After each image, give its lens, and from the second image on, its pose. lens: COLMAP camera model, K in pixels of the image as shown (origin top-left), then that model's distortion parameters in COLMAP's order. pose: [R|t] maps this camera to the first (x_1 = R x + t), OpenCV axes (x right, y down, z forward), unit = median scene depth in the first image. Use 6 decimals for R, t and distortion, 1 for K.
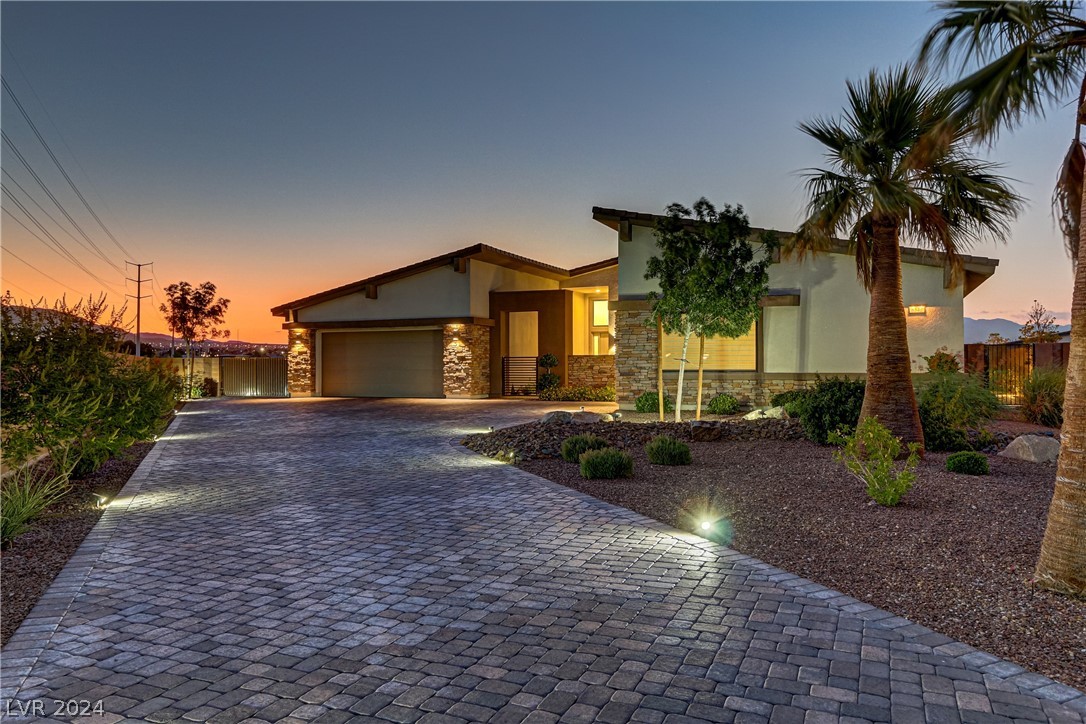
lens RADIAL K [[791.8, 0, 543.0], [0, 791.8, 362.0], [0, 0, 1]] dist [0.001925, 0.000257]
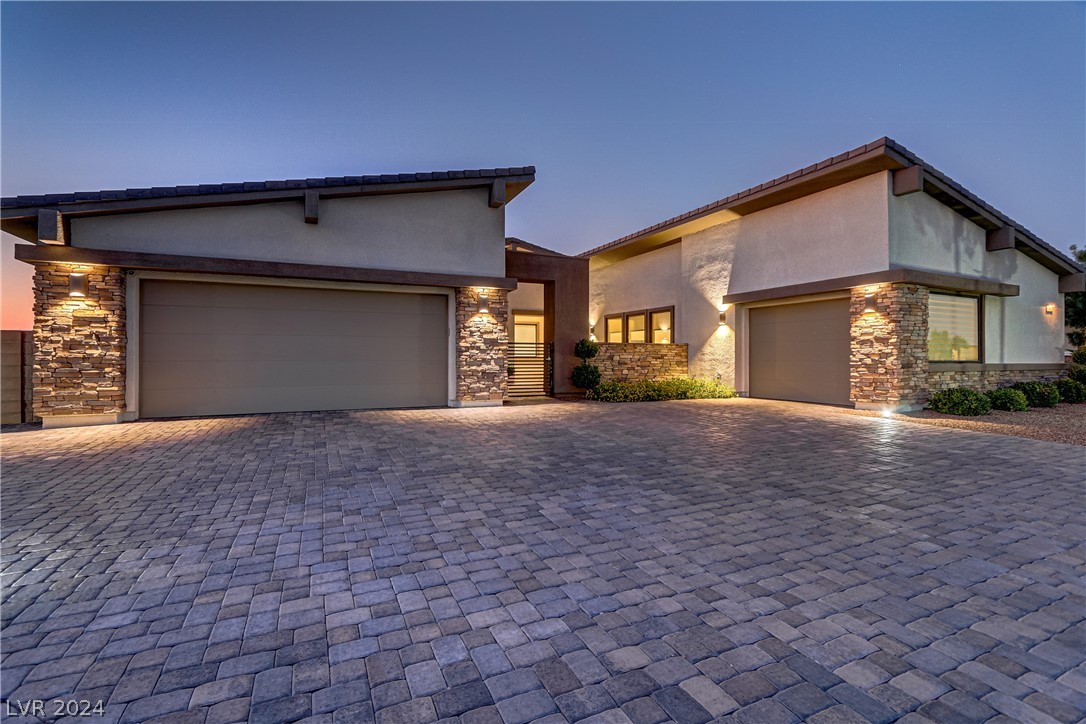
lens RADIAL K [[494.1, 0, 538.7], [0, 494.1, 358.9], [0, 0, 1]] dist [-0.015220, 0.000669]
pose [[0.669355, 0.002683, 0.742937, -0.367322], [-0.007175, 0.999970, 0.002853, 0.007242], [-0.742908, -0.007240, 0.669355, 0.704059]]
